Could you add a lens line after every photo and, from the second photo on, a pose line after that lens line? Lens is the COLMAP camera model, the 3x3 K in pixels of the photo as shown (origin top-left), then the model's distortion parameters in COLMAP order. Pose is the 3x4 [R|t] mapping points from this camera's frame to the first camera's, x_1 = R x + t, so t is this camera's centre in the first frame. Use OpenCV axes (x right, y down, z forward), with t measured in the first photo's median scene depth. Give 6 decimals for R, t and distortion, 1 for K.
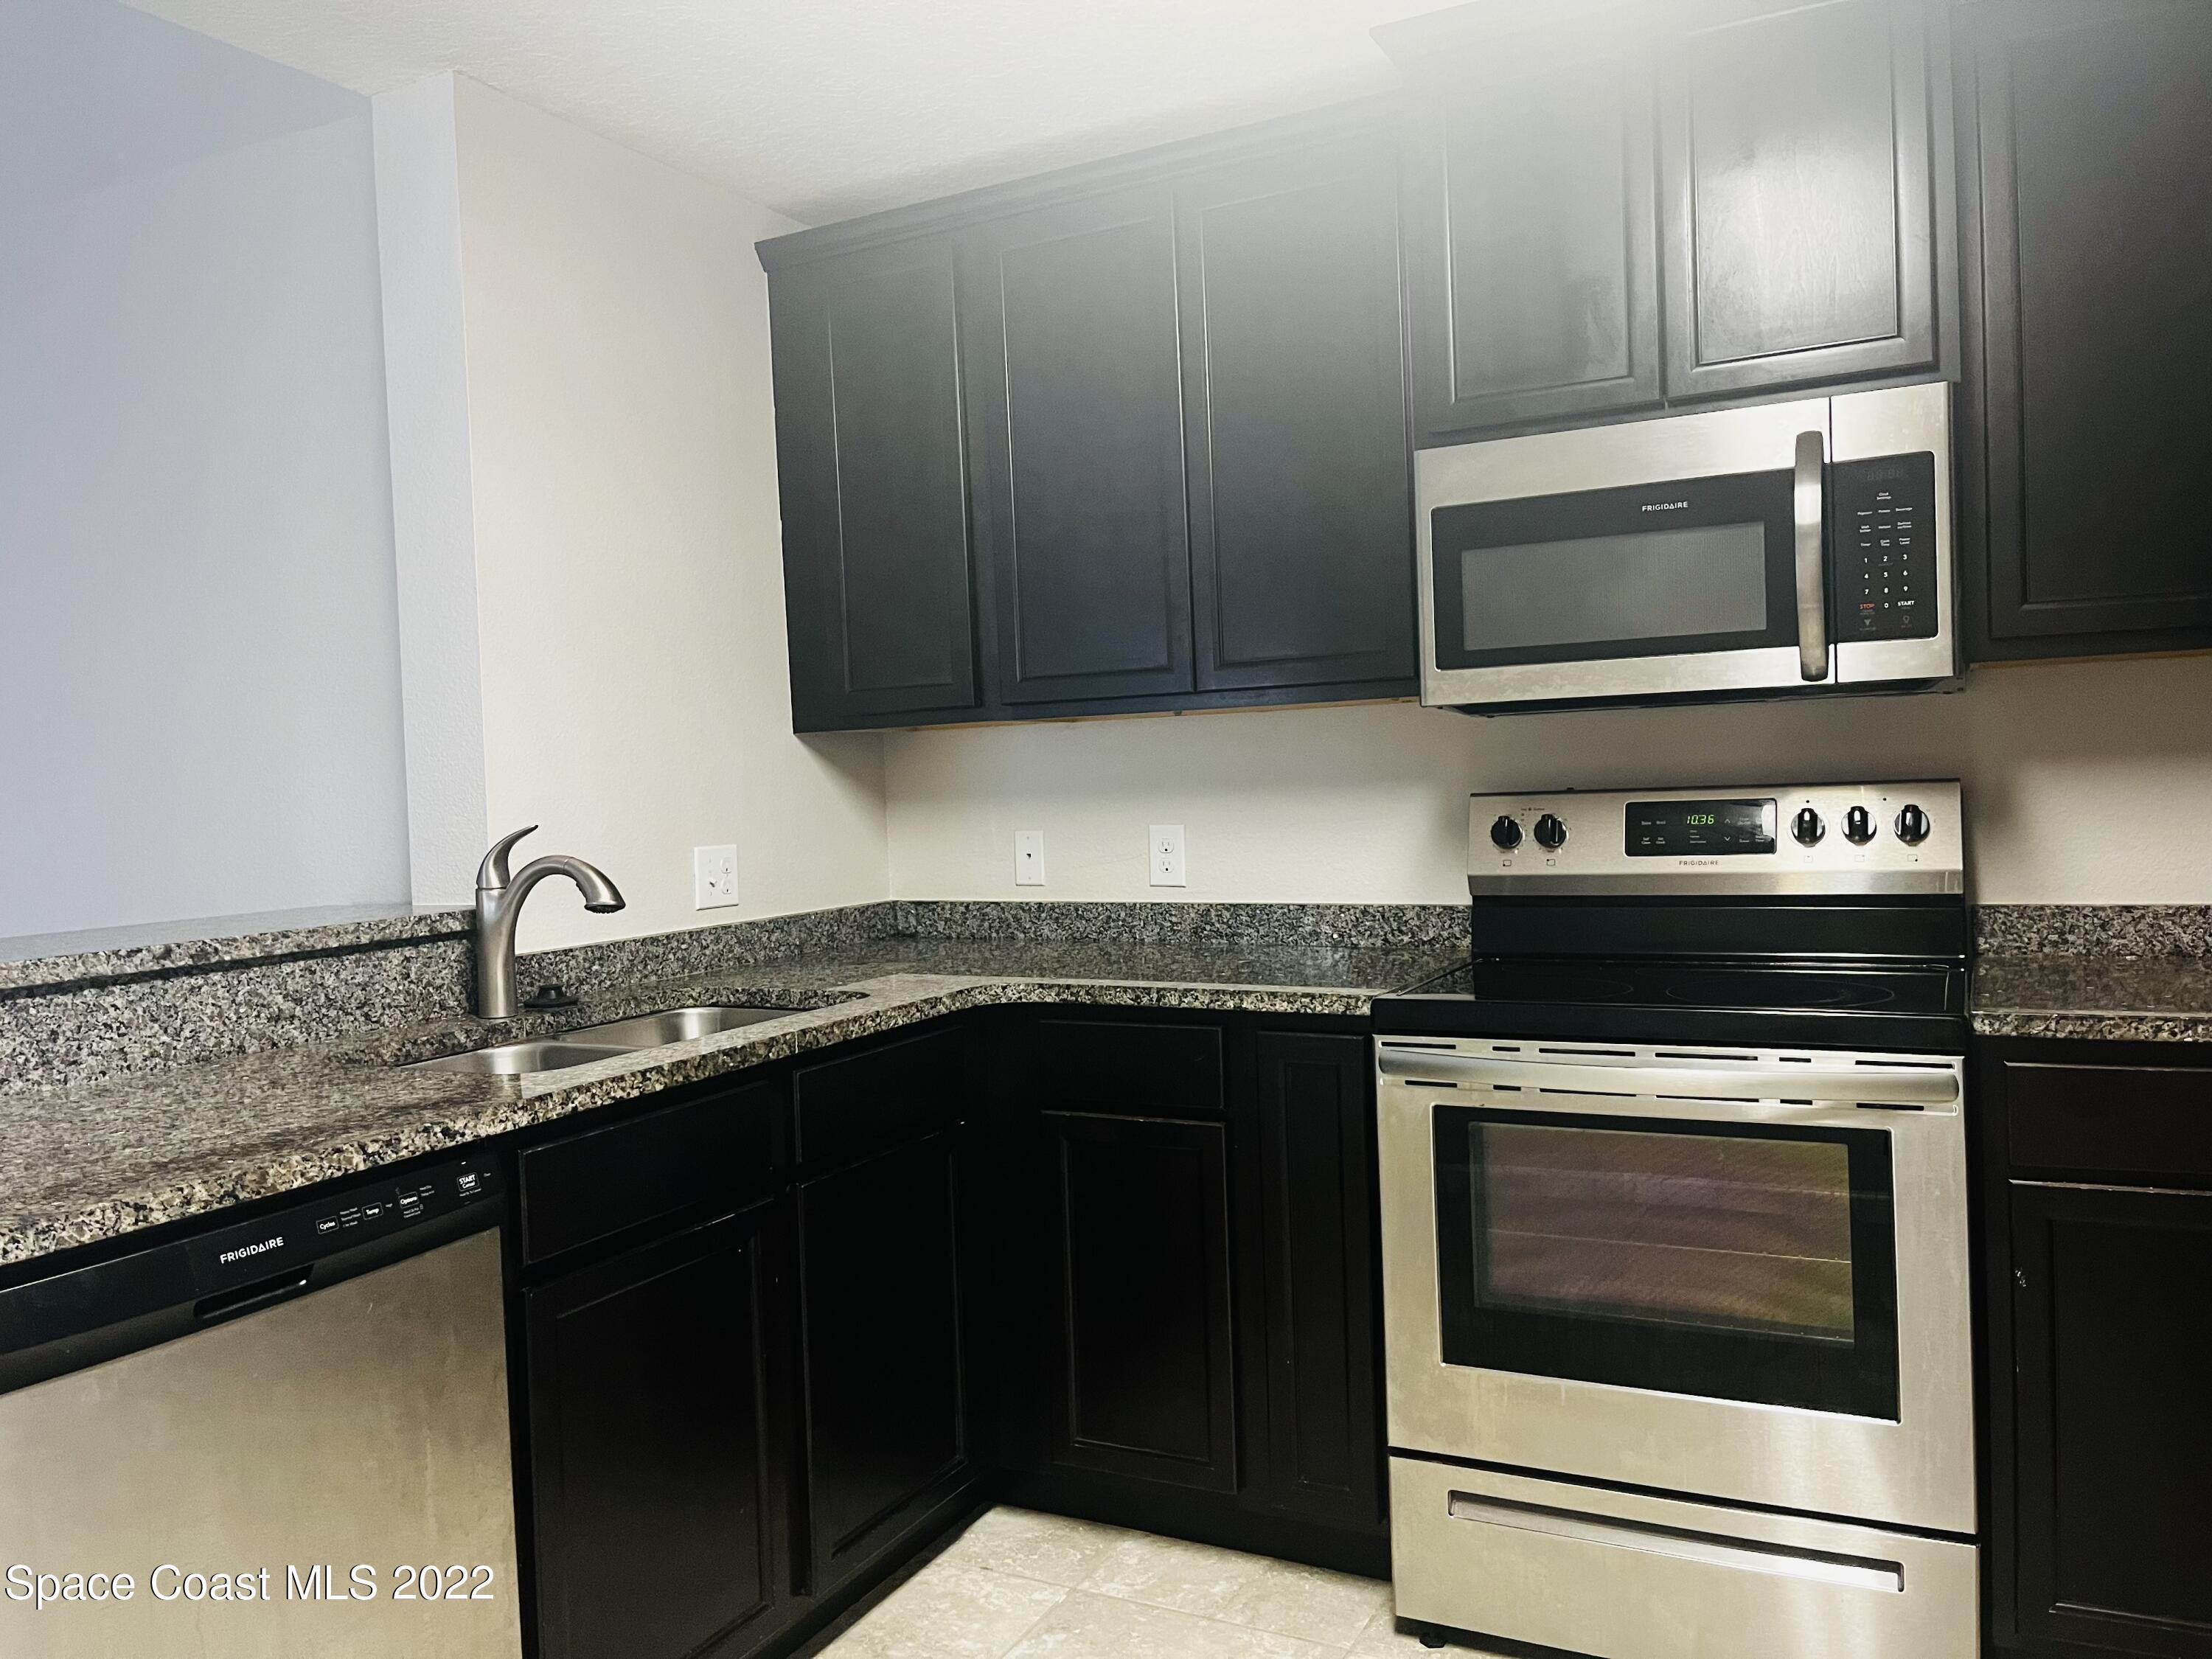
lens RADIAL K [[1653.5, 0, 1106.0], [0, 1653.5, 829.5], [0, 0, 1]] dist [-0.002309, -0.003830]
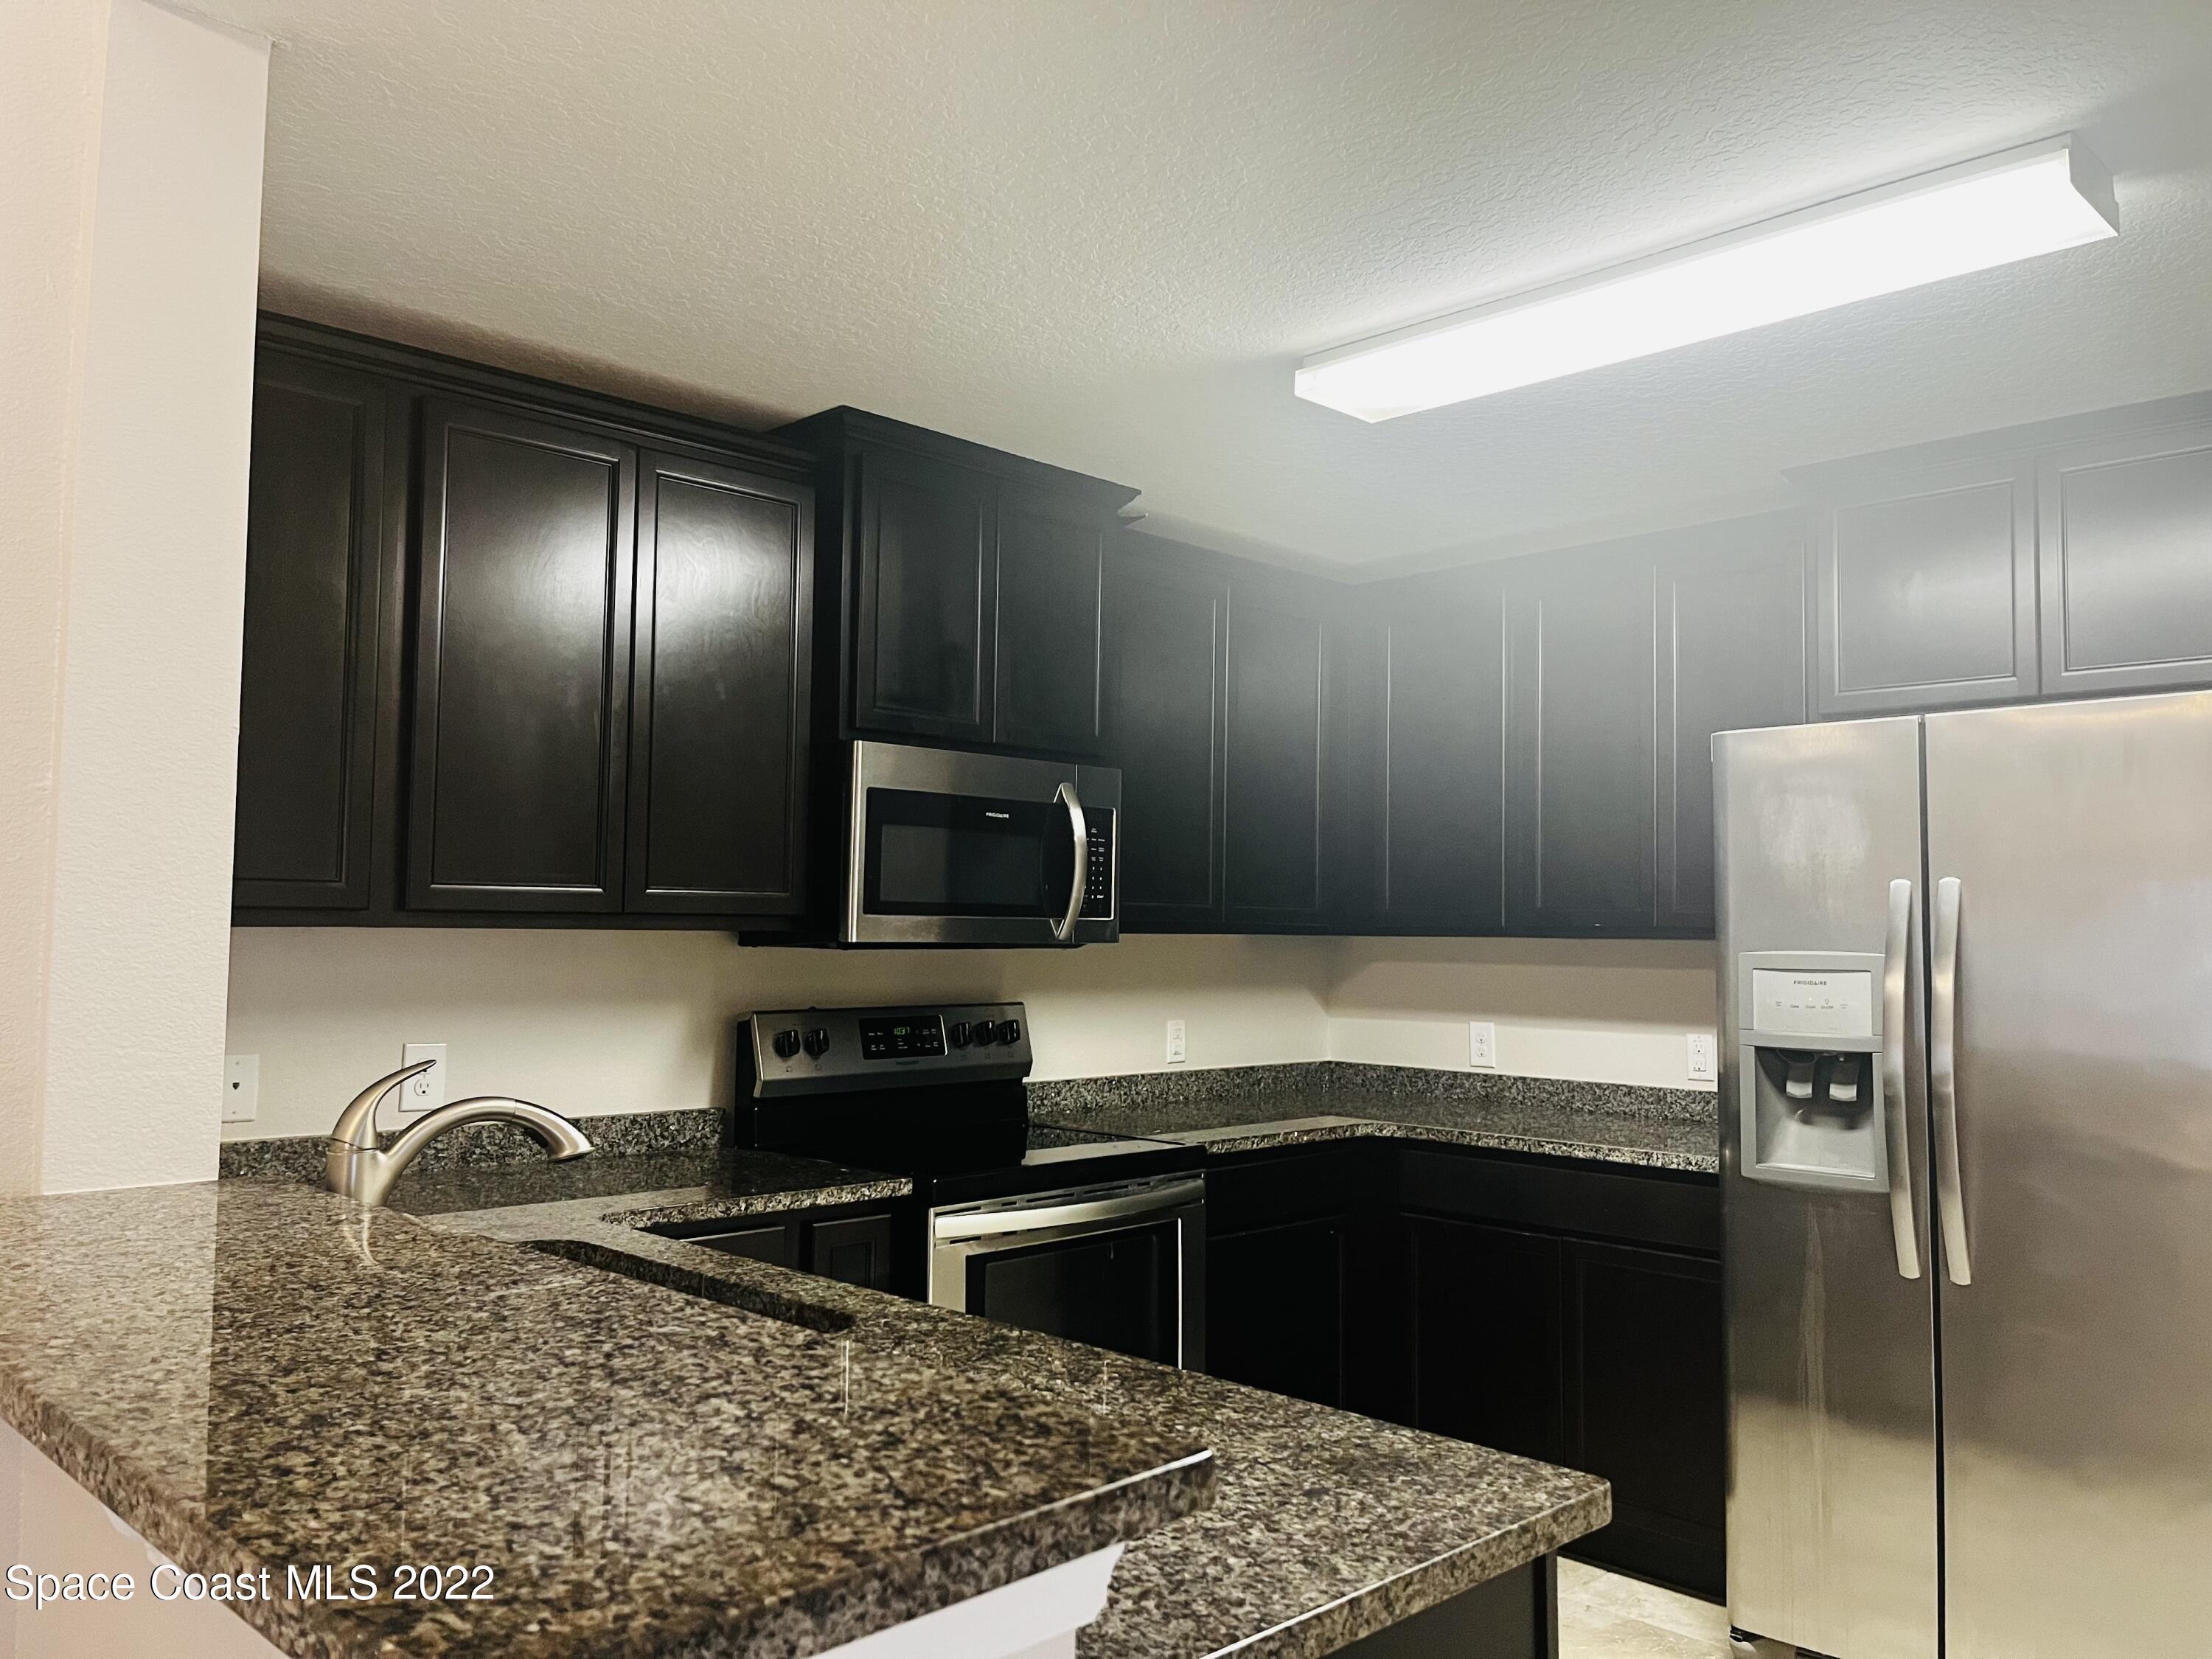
lens RADIAL K [[1653.5, 0, 1106.0], [0, 1653.5, 829.5], [0, 0, 1]] dist [-0.002309, -0.003830]
pose [[0.297964, 0.100255, 0.949298, -0.812359], [0.010434, 0.994068, -0.108258, -0.019802], [-0.954520, 0.042162, 0.295151, 0.387401]]
